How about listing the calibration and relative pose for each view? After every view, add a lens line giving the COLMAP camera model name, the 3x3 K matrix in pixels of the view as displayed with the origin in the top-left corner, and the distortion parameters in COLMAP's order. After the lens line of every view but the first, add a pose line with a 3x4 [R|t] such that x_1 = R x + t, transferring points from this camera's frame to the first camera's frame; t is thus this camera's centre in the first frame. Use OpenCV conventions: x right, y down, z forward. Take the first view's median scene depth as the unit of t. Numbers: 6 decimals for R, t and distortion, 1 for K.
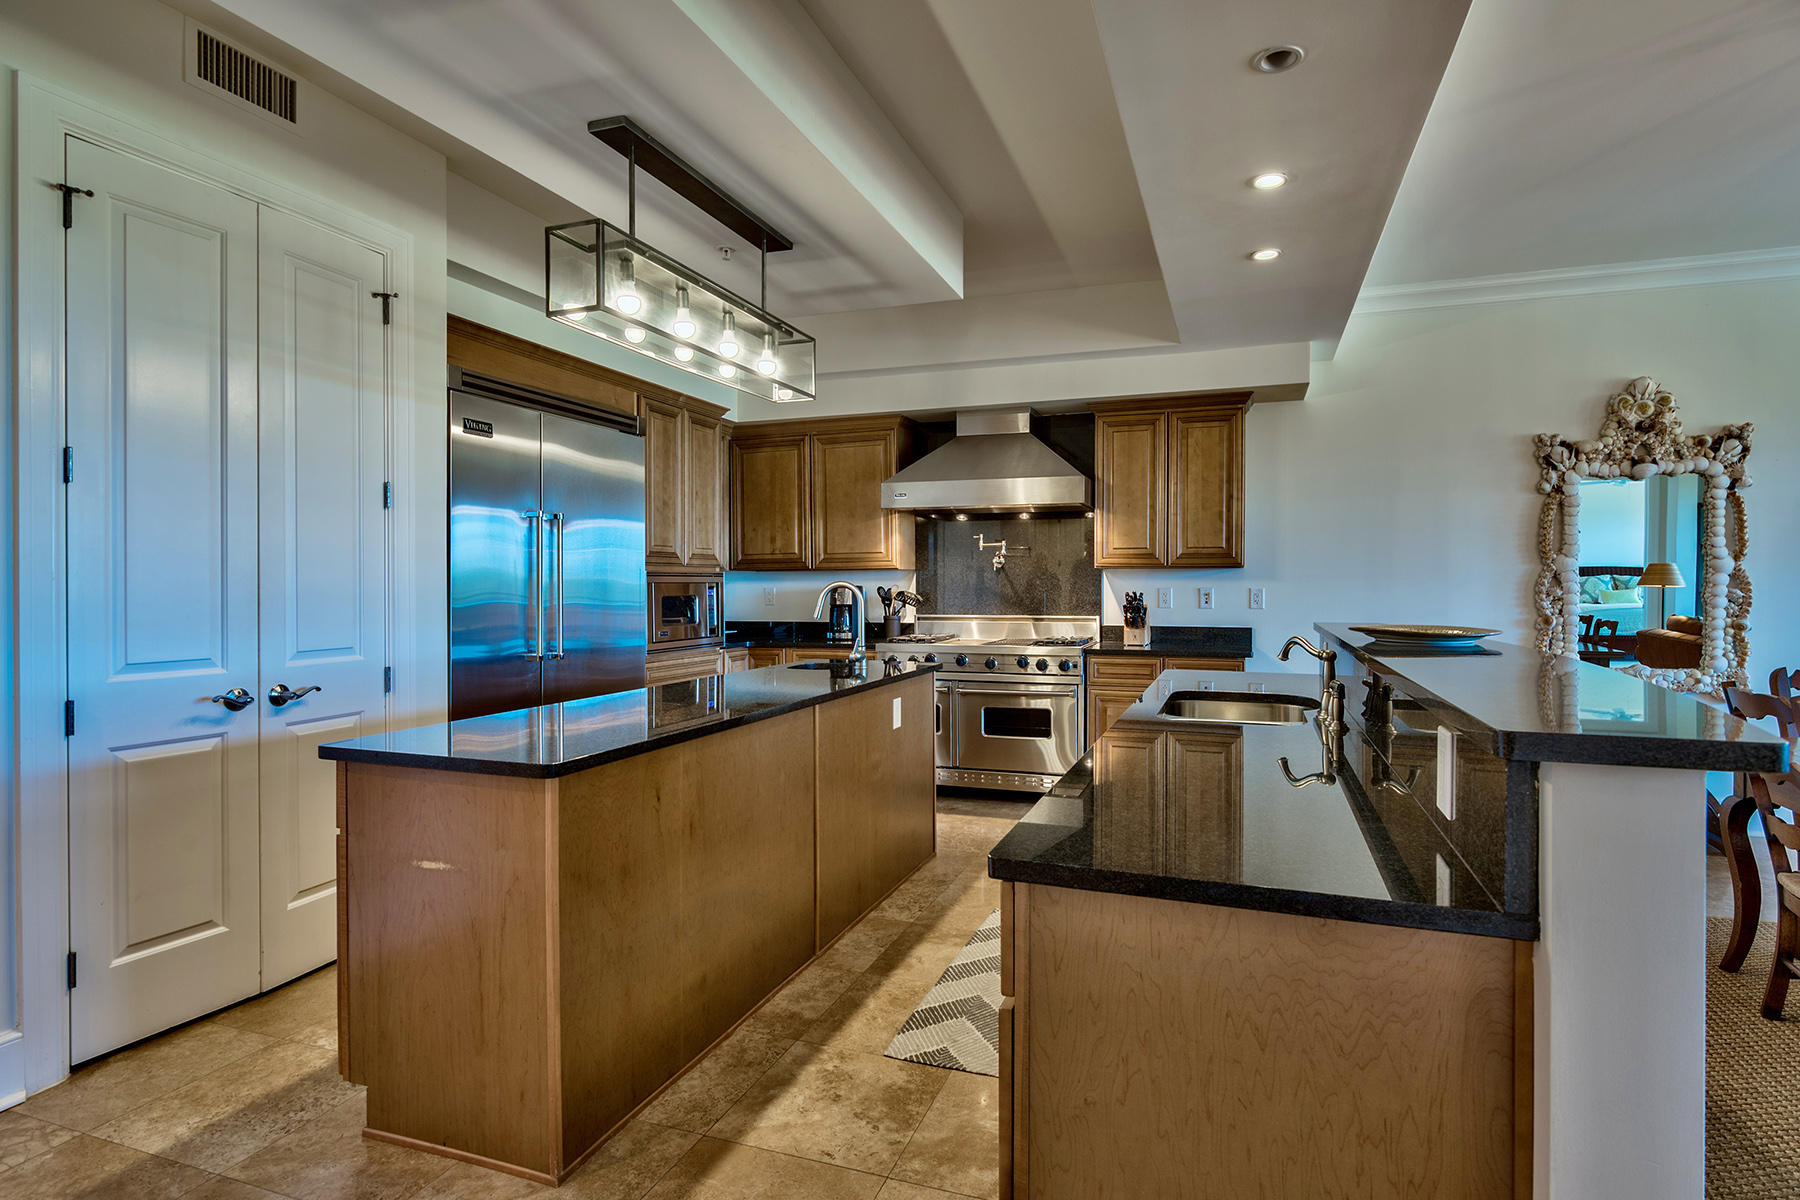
lens RADIAL K [[896.3, 0, 941.6], [0, 896.3, 587.6], [0, 0, 1]] dist [-0.005142, -0.001684]
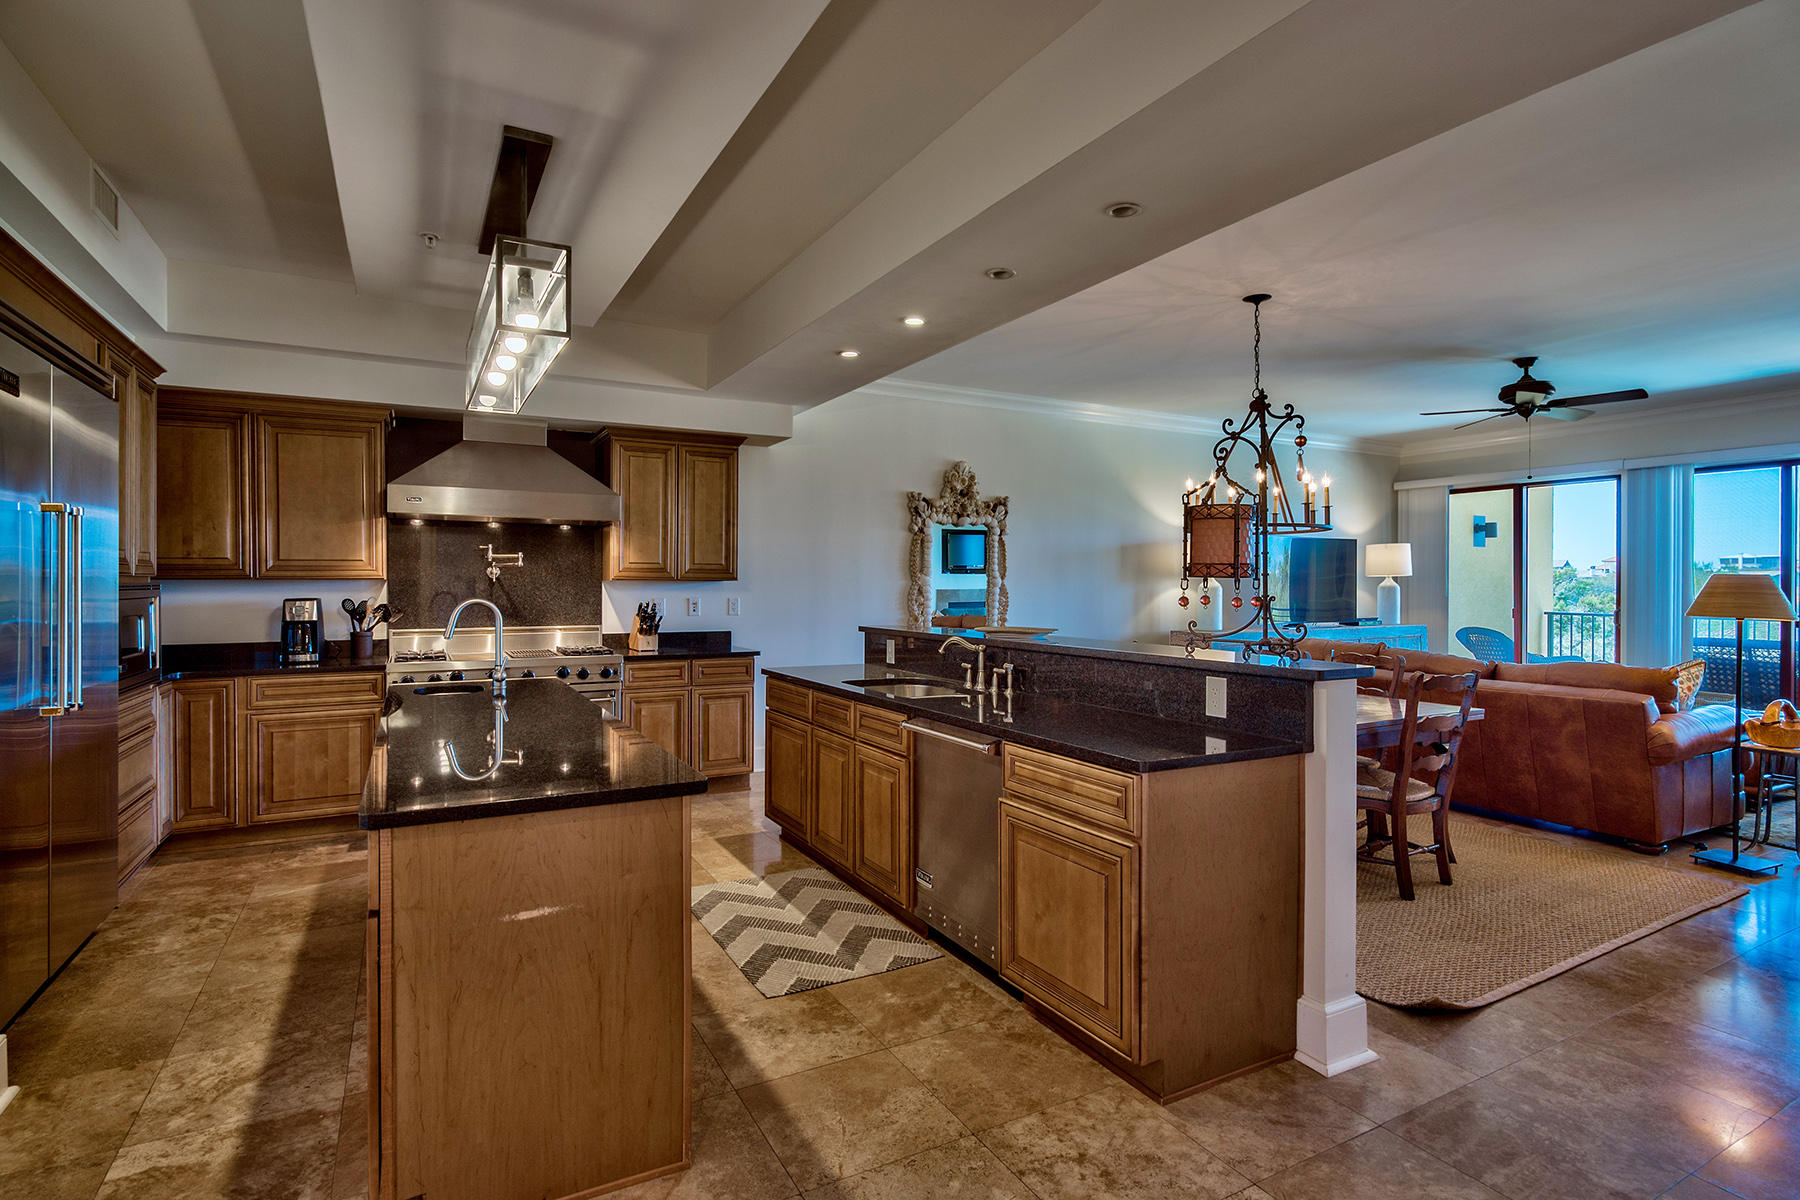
lens RADIAL K [[891.6, 0, 893.6], [0, 891.6, 586.3], [0, 0, 1]] dist [-0.001329, 0.000123]
pose [[0.679220, 0.000298, 0.733934, -0.436968], [-0.000143, 1.000000, -0.000275, -0.016911], [-0.733934, 0.000082, 0.679220, 0.031061]]
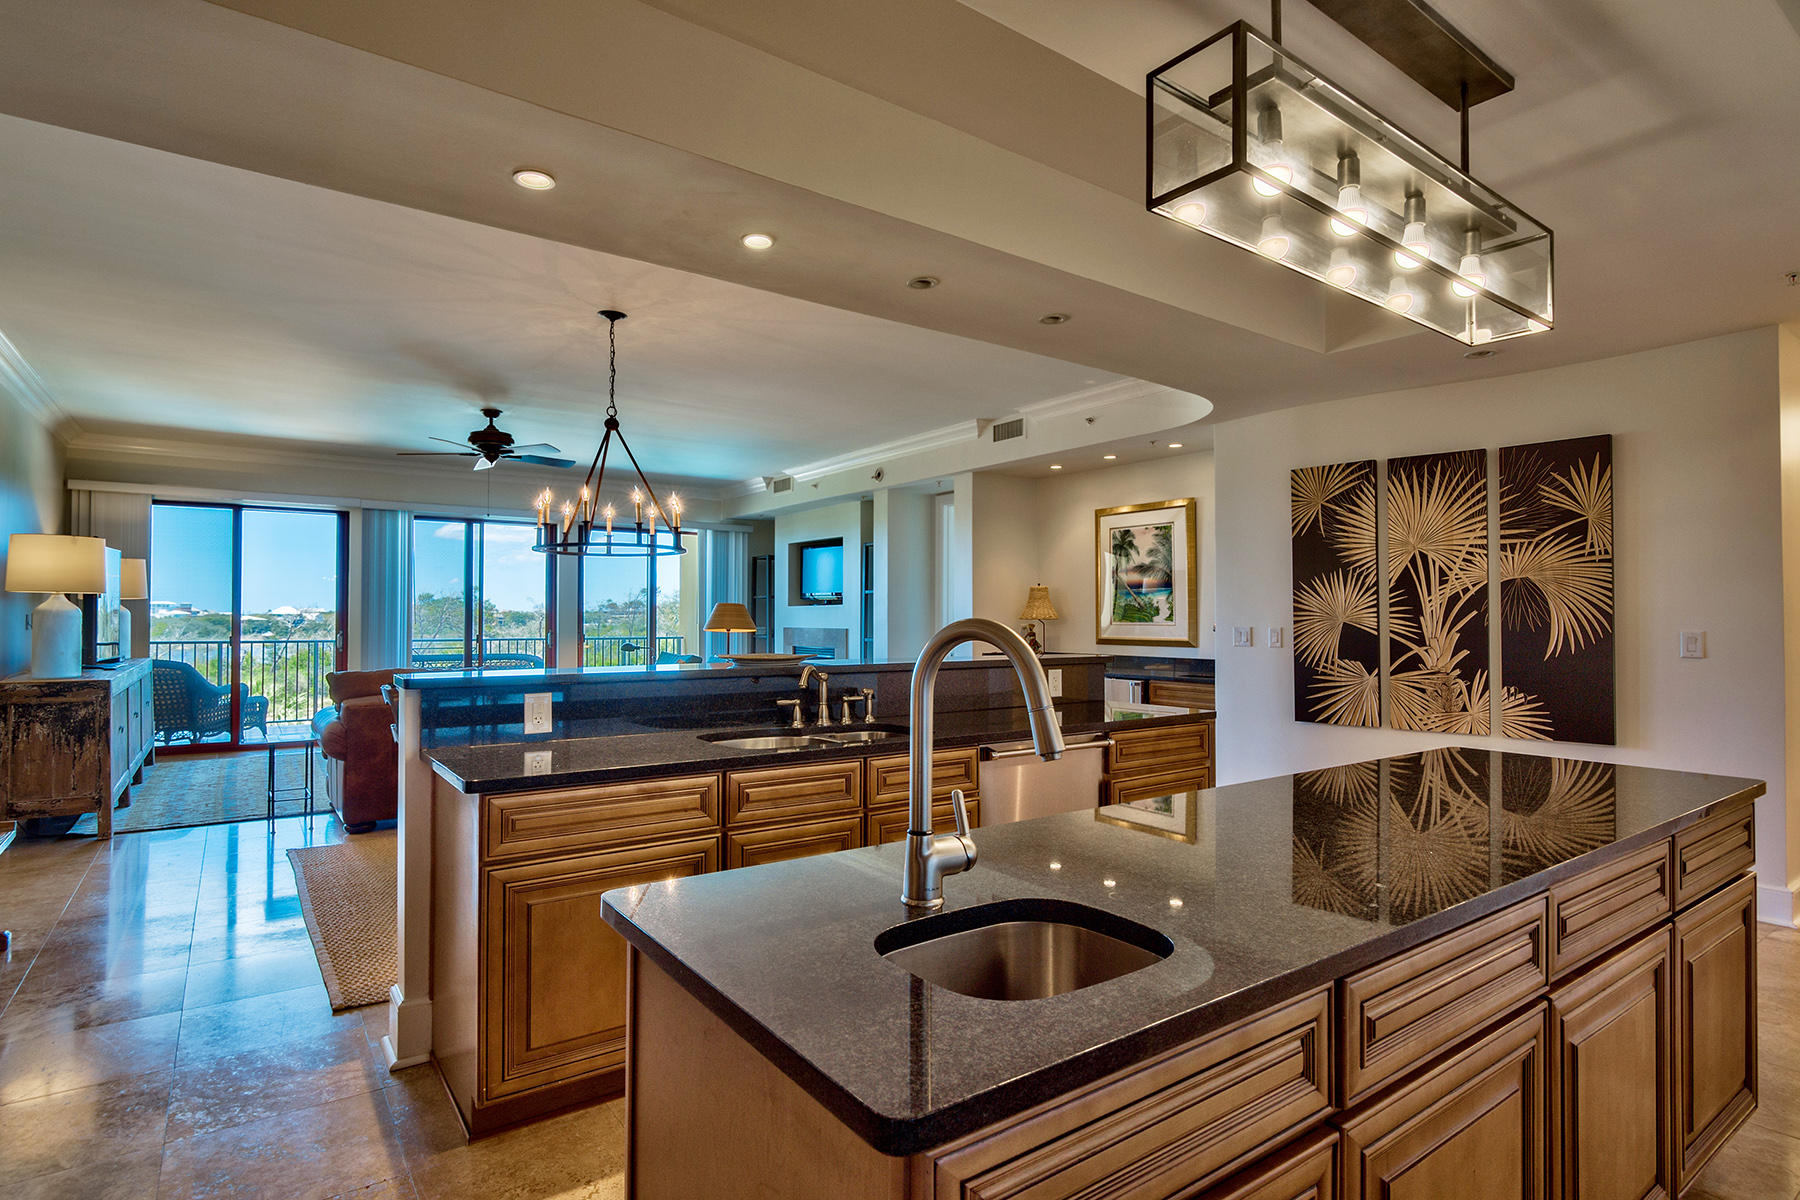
lens RADIAL K [[884.4, 0, 863.5], [0, 884.4, 607.2], [0, 0, 1]] dist [0.000068, 0.000235]
pose [[-0.795553, 0.006915, 0.605844, -0.211414], [0.001309, 0.999952, -0.009695, -0.007545], [-0.605882, -0.006920, -0.795524, 1.131958]]
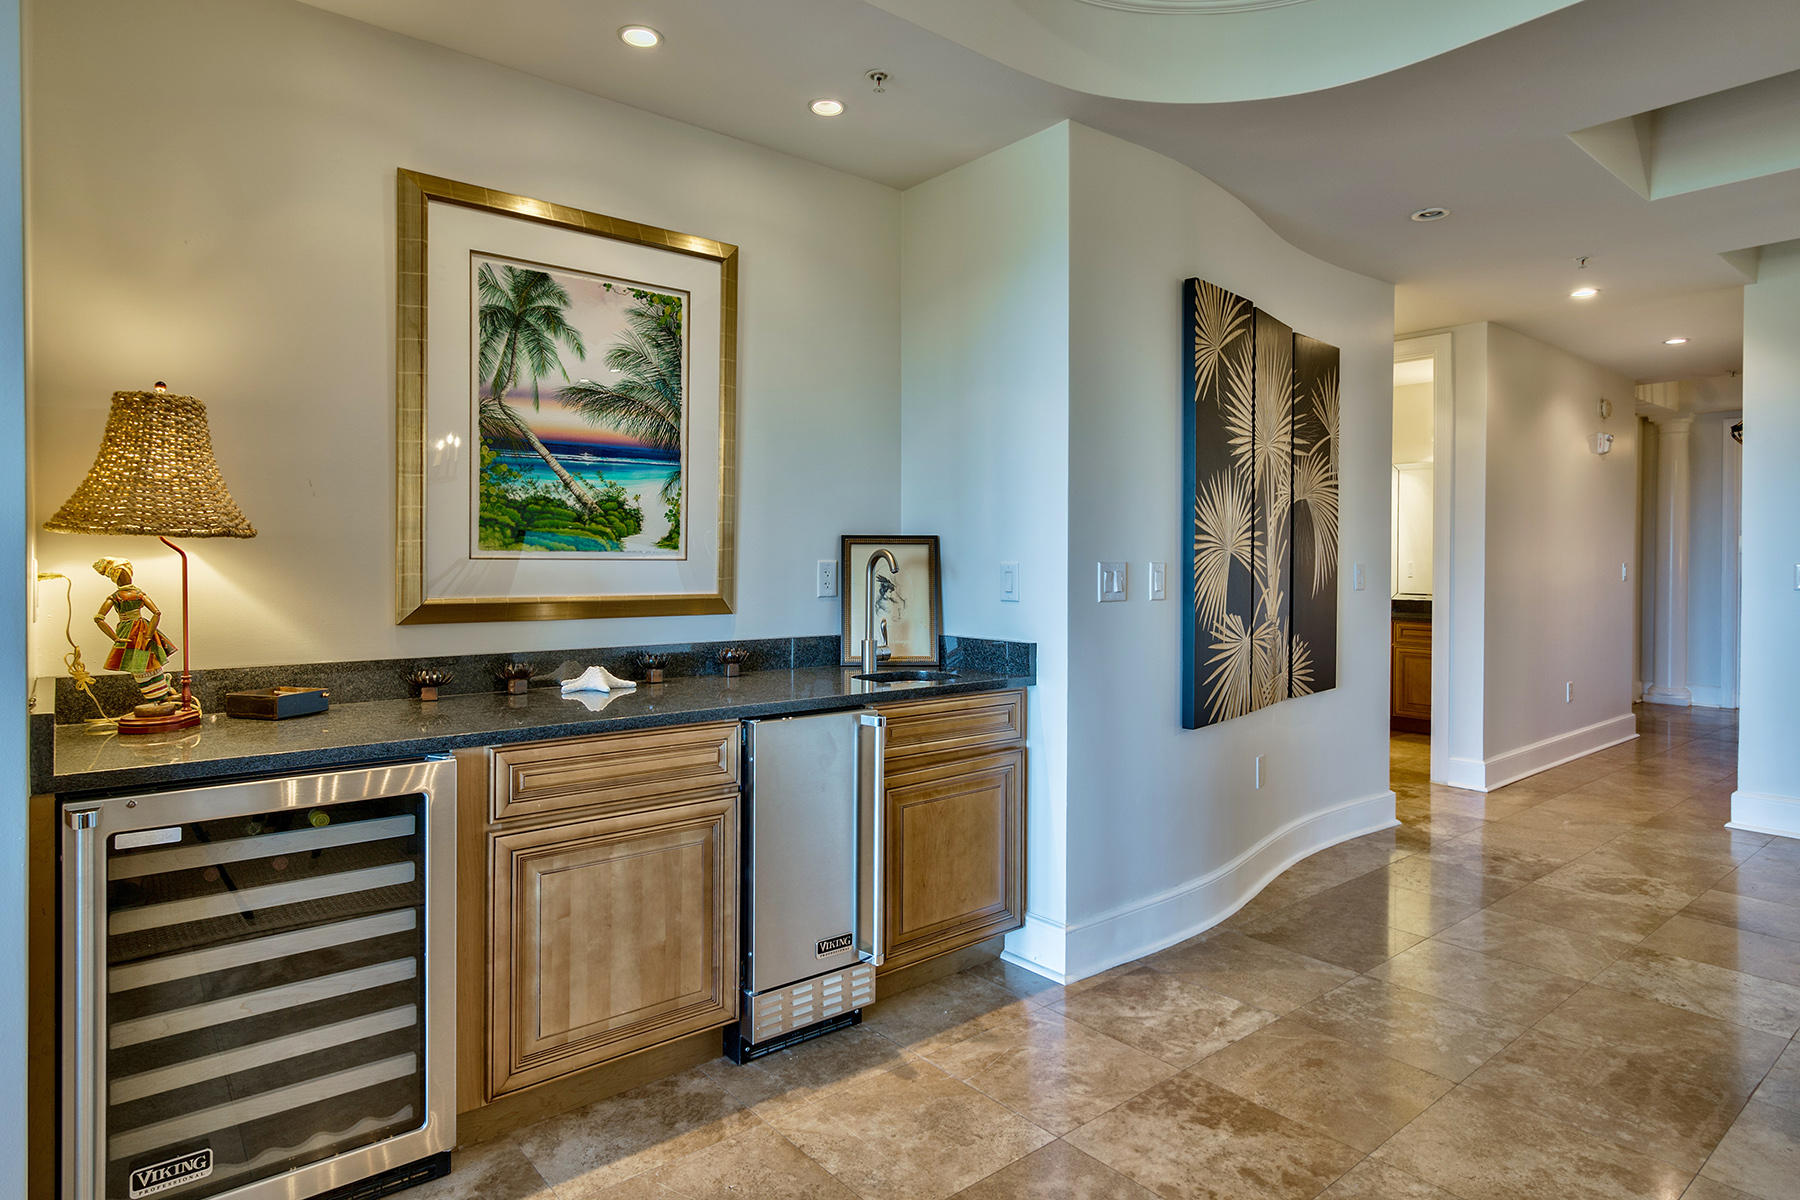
lens RADIAL K [[1006.1, 0, 905.9], [0, 1006.1, 570.0], [0, 0, 1]] dist [-0.000182, -0.000772]
pose [[-0.531858, 0.006480, -0.846809, 0.771674], [-0.009142, 0.999869, 0.013393, 0.006118], [0.846784, 0.014864, -0.531729, 0.082246]]
